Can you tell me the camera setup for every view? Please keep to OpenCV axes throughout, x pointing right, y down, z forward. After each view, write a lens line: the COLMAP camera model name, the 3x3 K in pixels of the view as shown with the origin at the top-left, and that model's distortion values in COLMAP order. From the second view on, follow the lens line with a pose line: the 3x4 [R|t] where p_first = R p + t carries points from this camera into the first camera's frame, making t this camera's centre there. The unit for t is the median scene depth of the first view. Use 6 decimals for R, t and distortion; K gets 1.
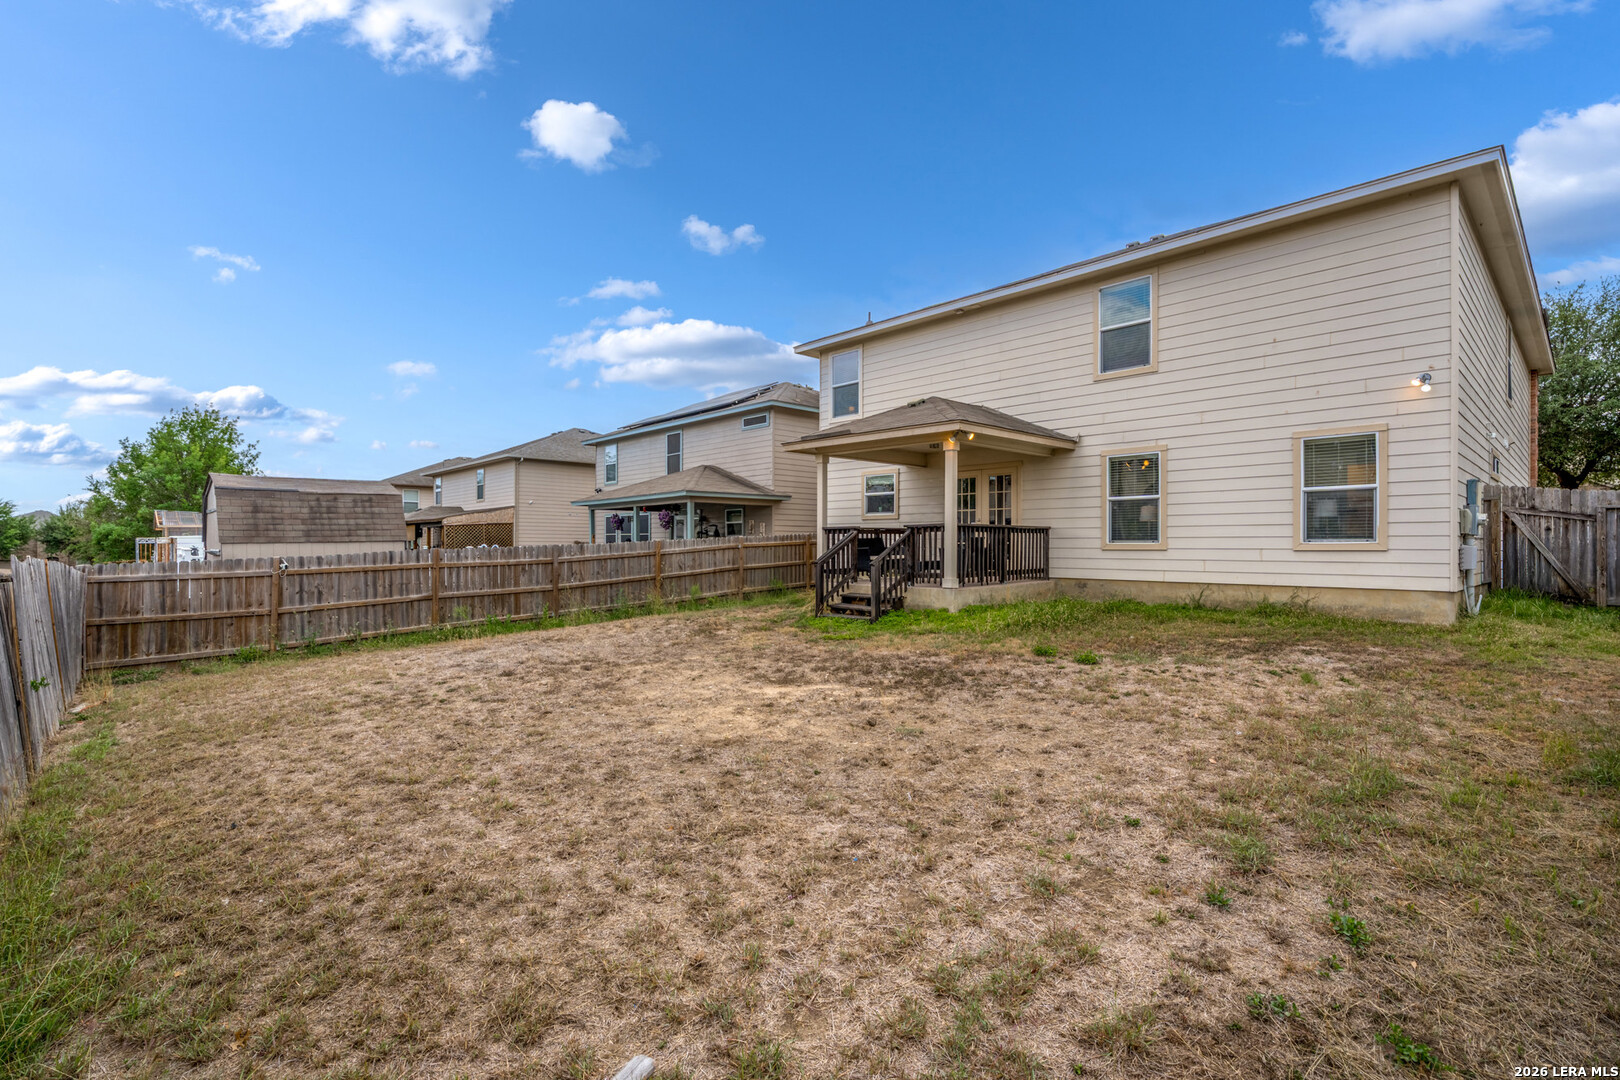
lens RADIAL K [[751.6, 0, 813.4], [0, 751.6, 535.2], [0, 0, 1]] dist [-0.000473, -0.000310]
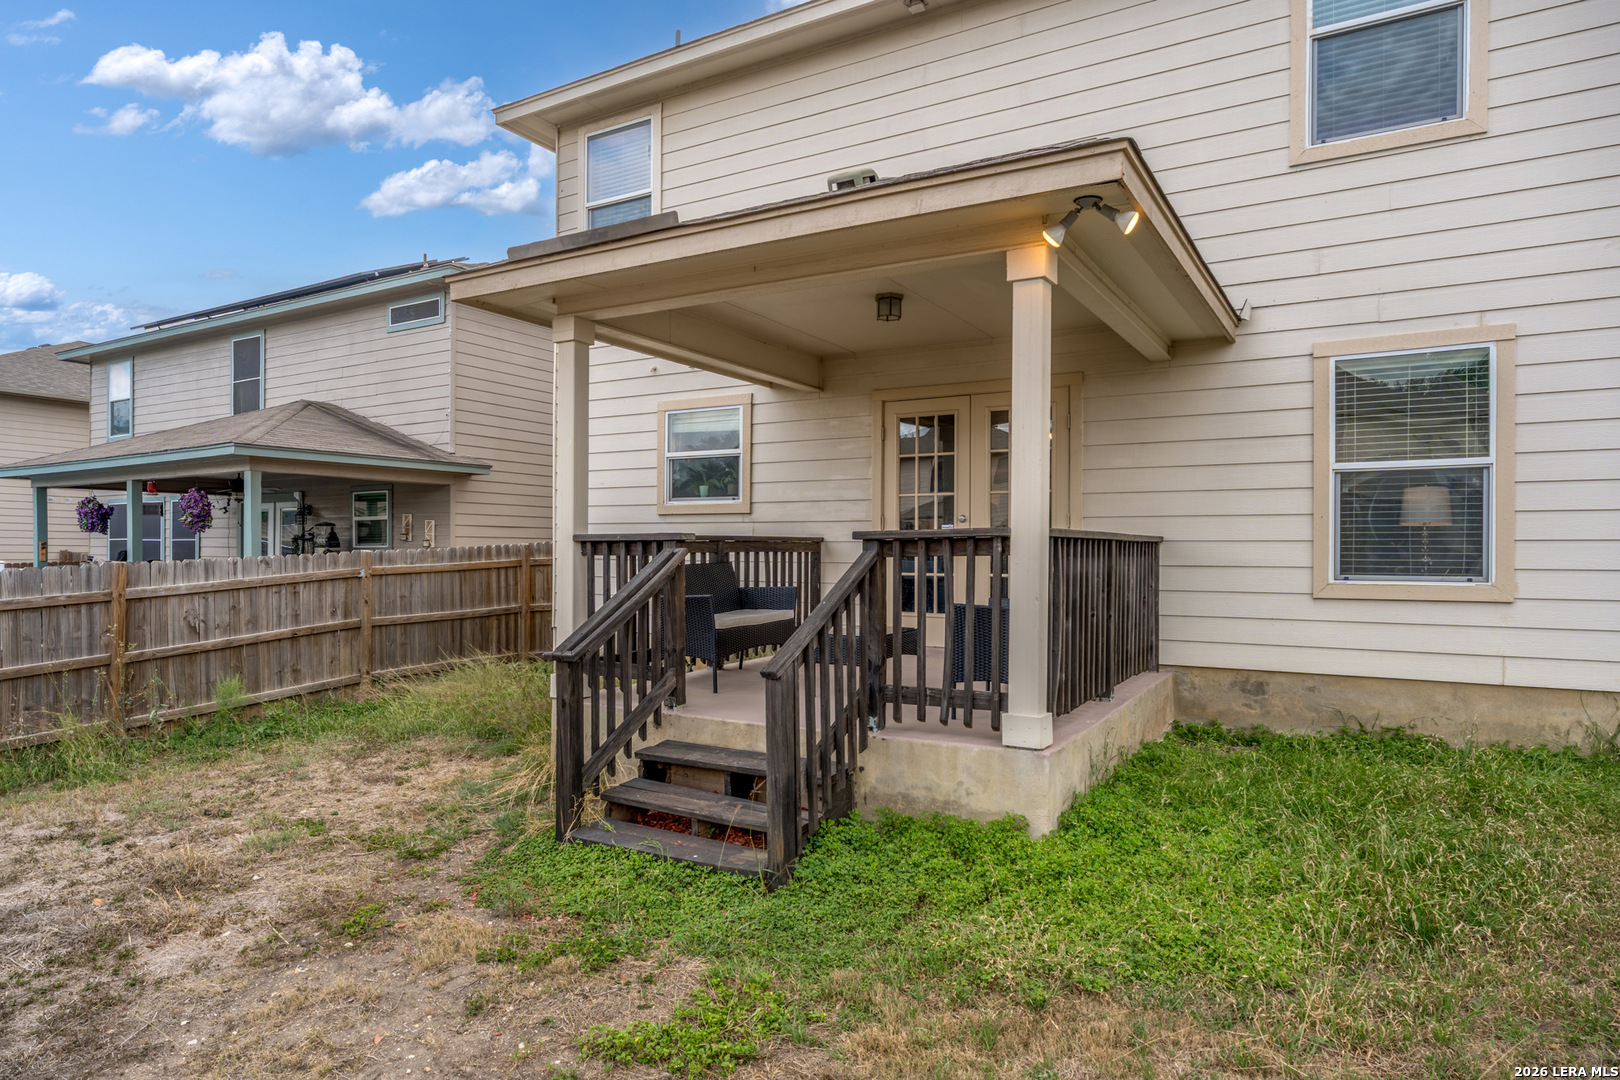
lens RADIAL K [[971.5, 0, 800.7], [0, 971.5, 550.7], [0, 0, 1]] dist [-0.010819, -0.000431]
pose [[0.963833, 0.001809, 0.266501, -0.005060], [-0.005327, 0.999908, 0.012478, -0.008734], [-0.266453, -0.013446, 0.963754, 0.508944]]
